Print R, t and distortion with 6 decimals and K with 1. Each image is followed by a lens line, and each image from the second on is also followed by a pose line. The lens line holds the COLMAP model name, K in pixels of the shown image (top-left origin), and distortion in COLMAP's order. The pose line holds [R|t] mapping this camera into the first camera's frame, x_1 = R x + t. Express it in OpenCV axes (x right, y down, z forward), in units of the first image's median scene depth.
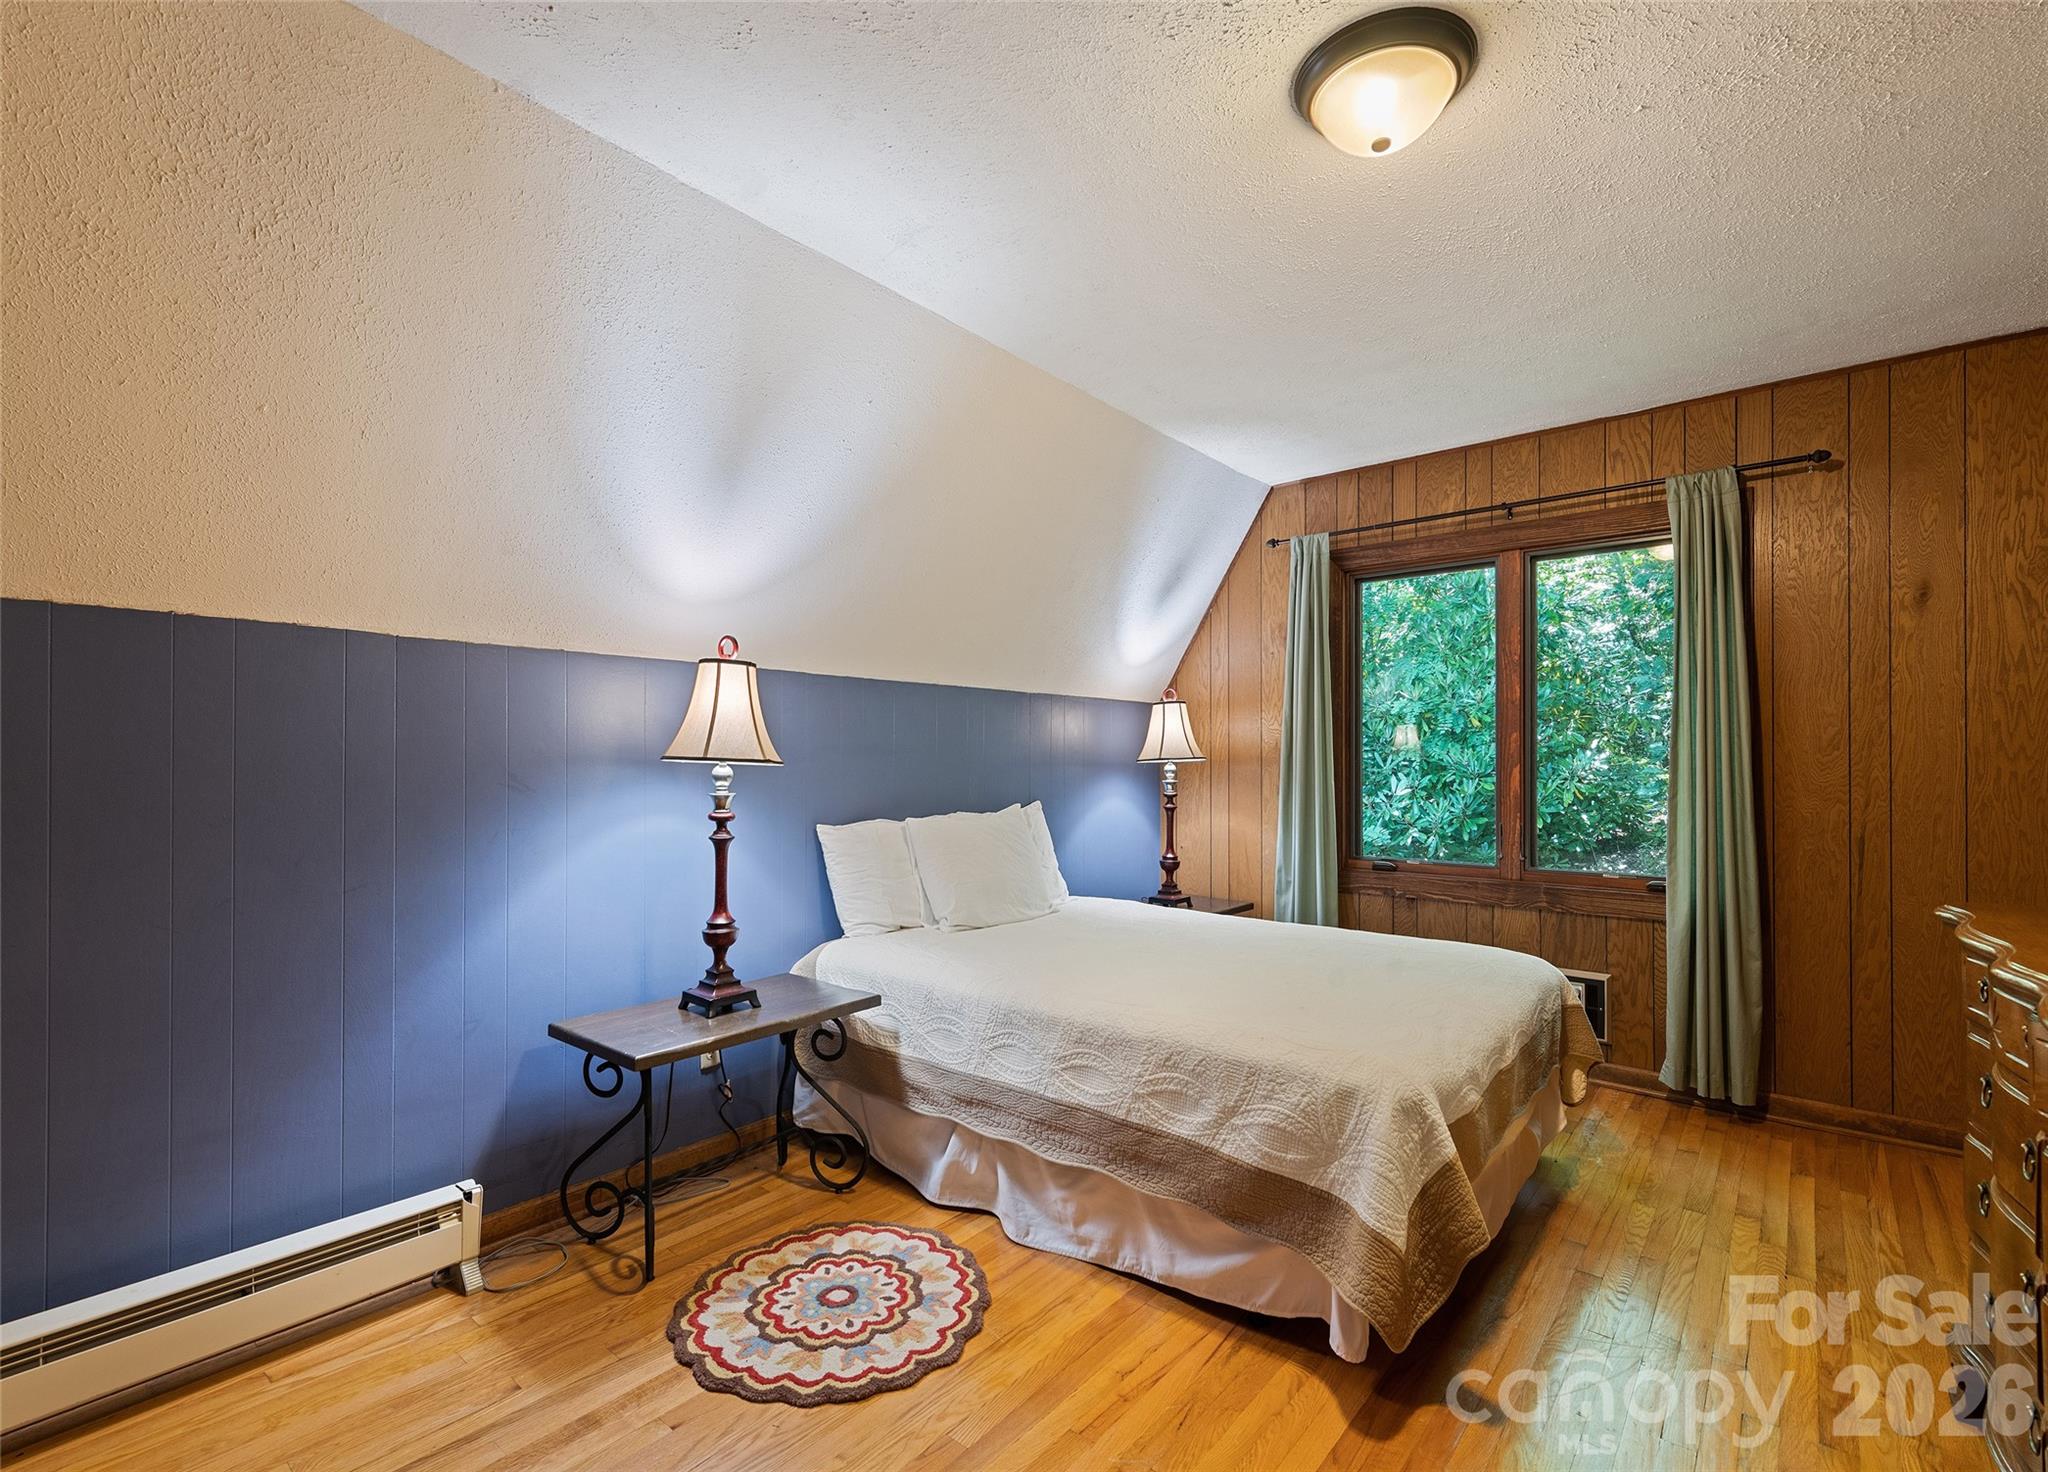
lens RADIAL K [[932.2, 0, 1000.0], [0, 932.2, 742.6], [0, 0, 1]] dist [0.028294, -0.010157]
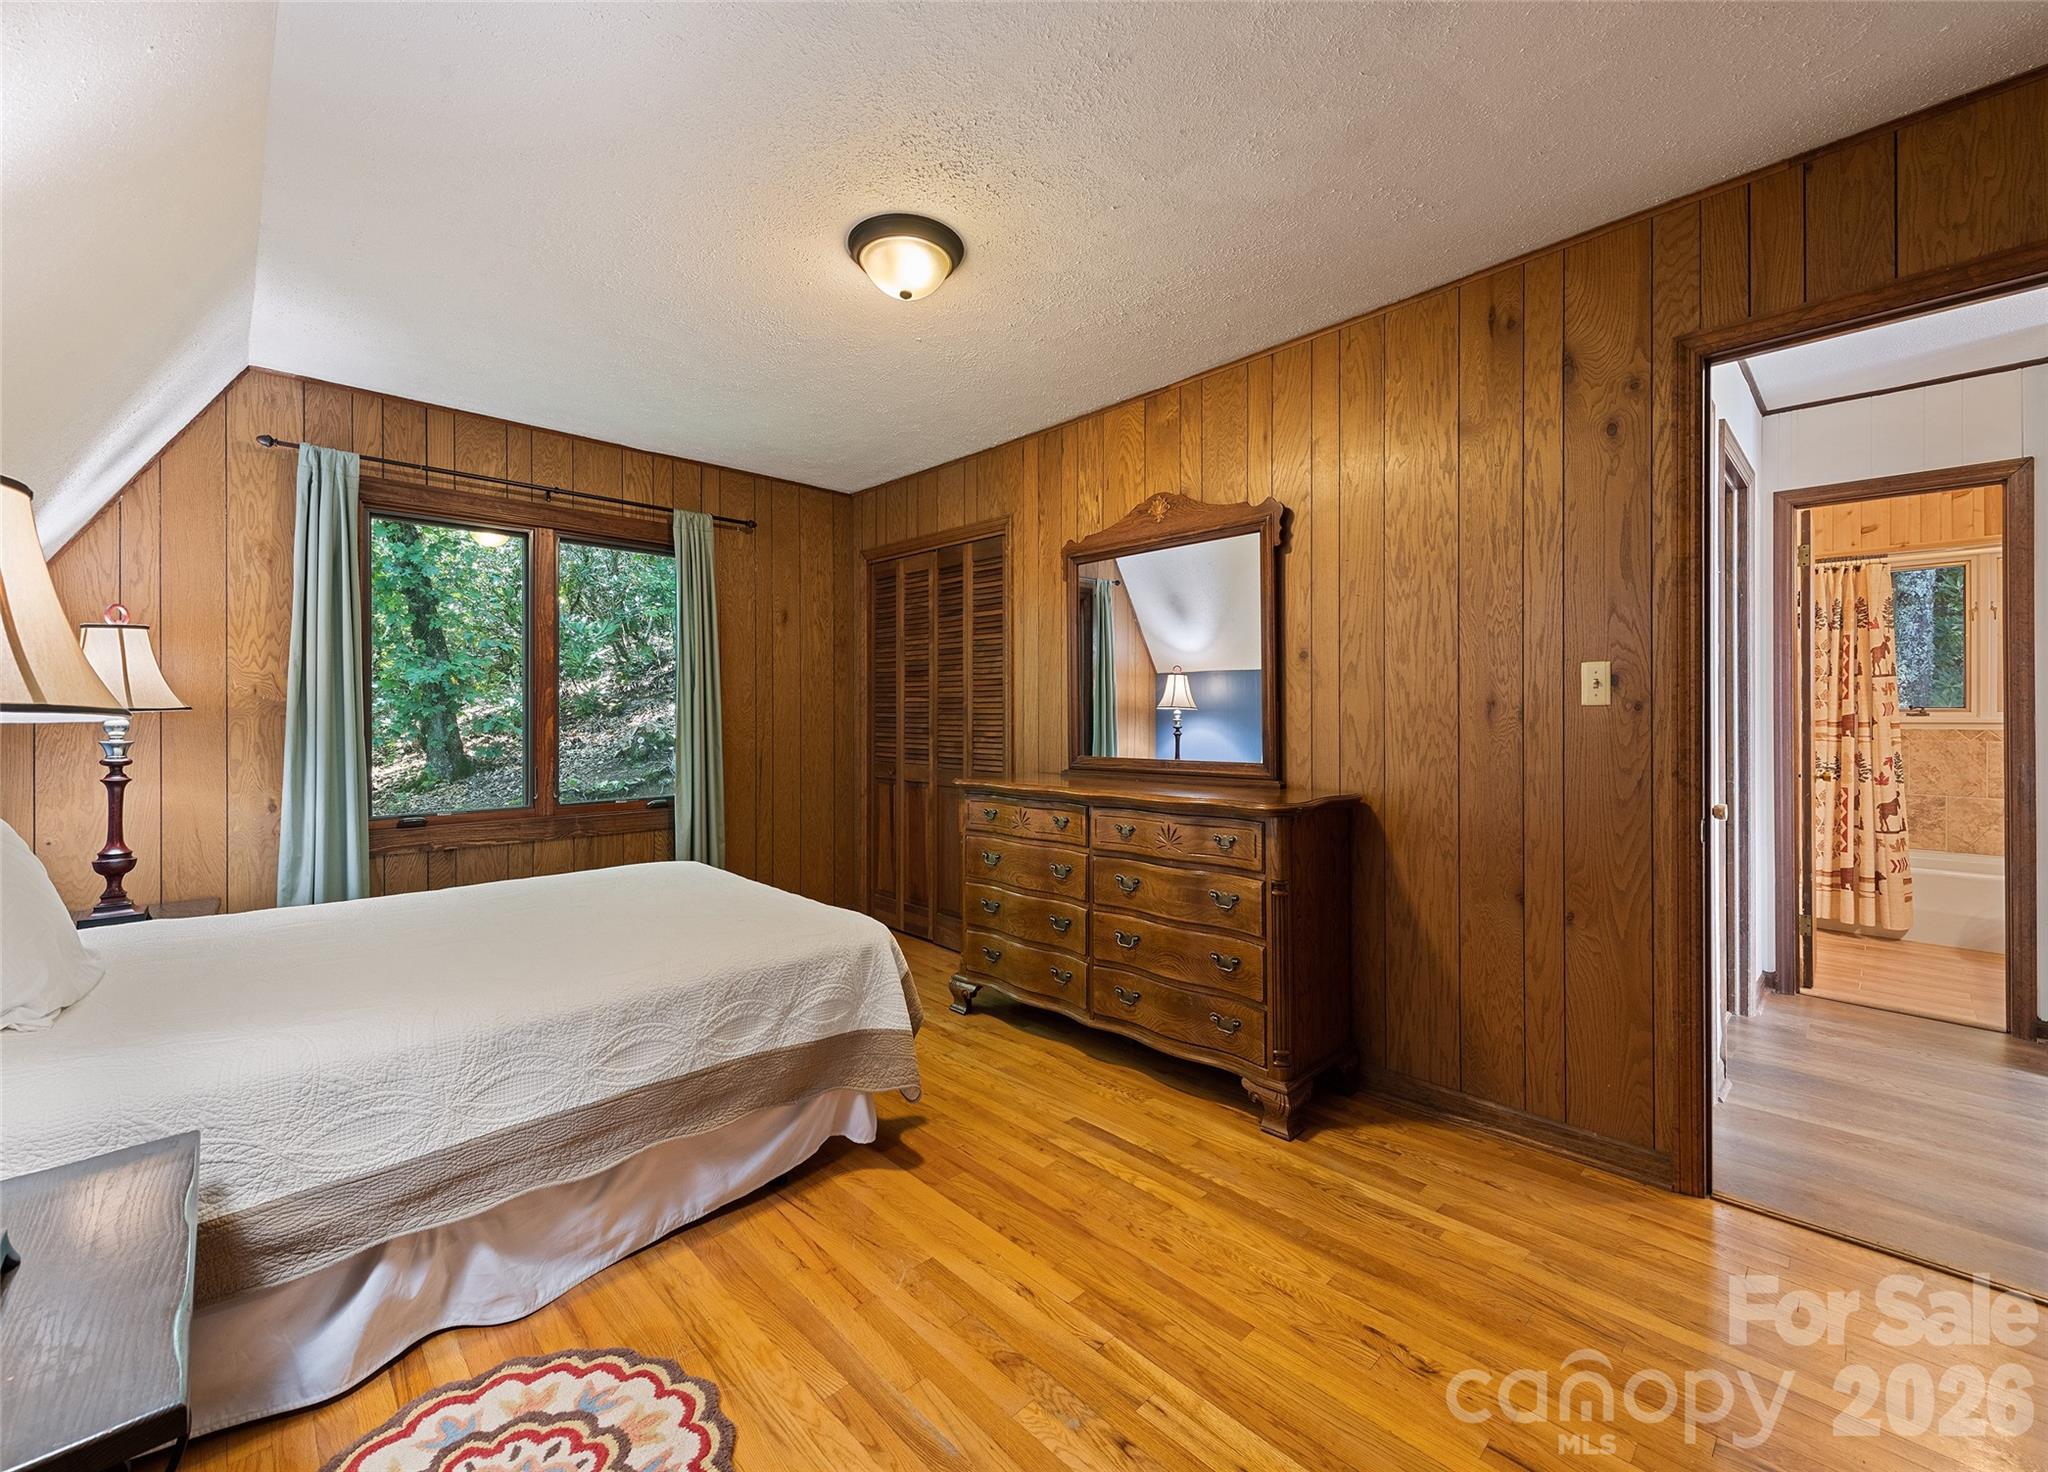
lens RADIAL K [[820.3, 0, 1021.2], [0, 820.3, 710.9], [0, 0, 1]] dist [0.004078, -0.000157]
pose [[0.098904, 0.004402, 0.995087, -0.622661], [-0.017748, 0.999839, -0.002659, 0.015514], [-0.994939, -0.017397, 0.098966, 0.513460]]
